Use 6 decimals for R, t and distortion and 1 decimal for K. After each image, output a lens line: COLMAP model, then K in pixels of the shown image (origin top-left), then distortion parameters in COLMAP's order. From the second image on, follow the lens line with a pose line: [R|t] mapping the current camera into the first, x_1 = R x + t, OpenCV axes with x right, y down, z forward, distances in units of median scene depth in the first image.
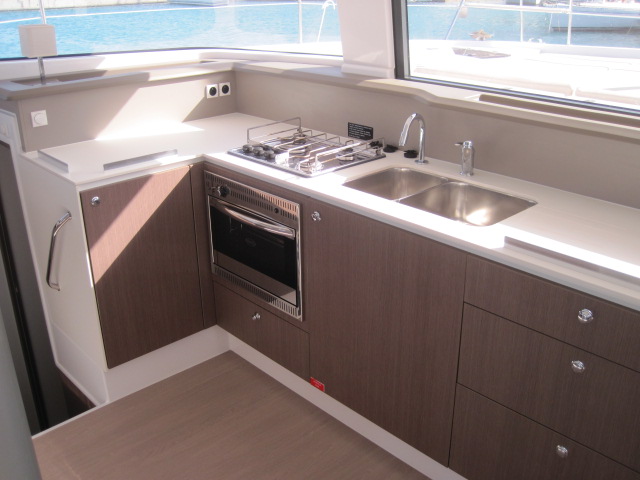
lens RADIAL K [[656.8, 0, 320.0], [0, 656.8, 240.0], [0, 0, 1]] dist [-0.144987, -0.003472]
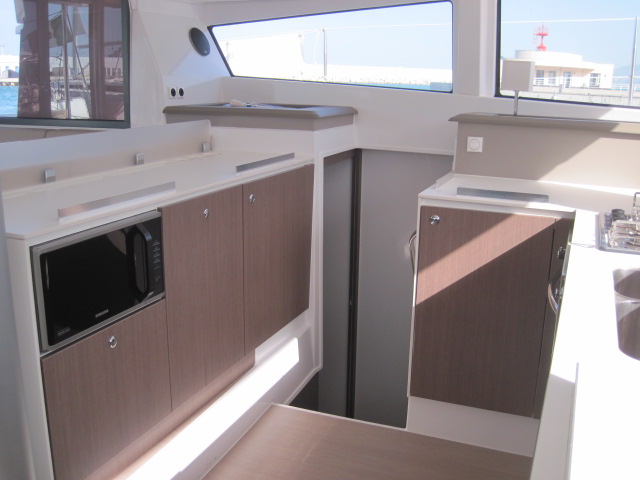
lens RADIAL K [[656.8, 0, 320.0], [0, 656.8, 240.0], [0, 0, 1]] dist [-0.144987, -0.003472]
pose [[0.421228, 0.222948, -0.879125, 0.406215], [-0.352317, 0.933414, 0.067905, -0.034263], [0.835727, 0.281127, 0.471728, 0.361351]]
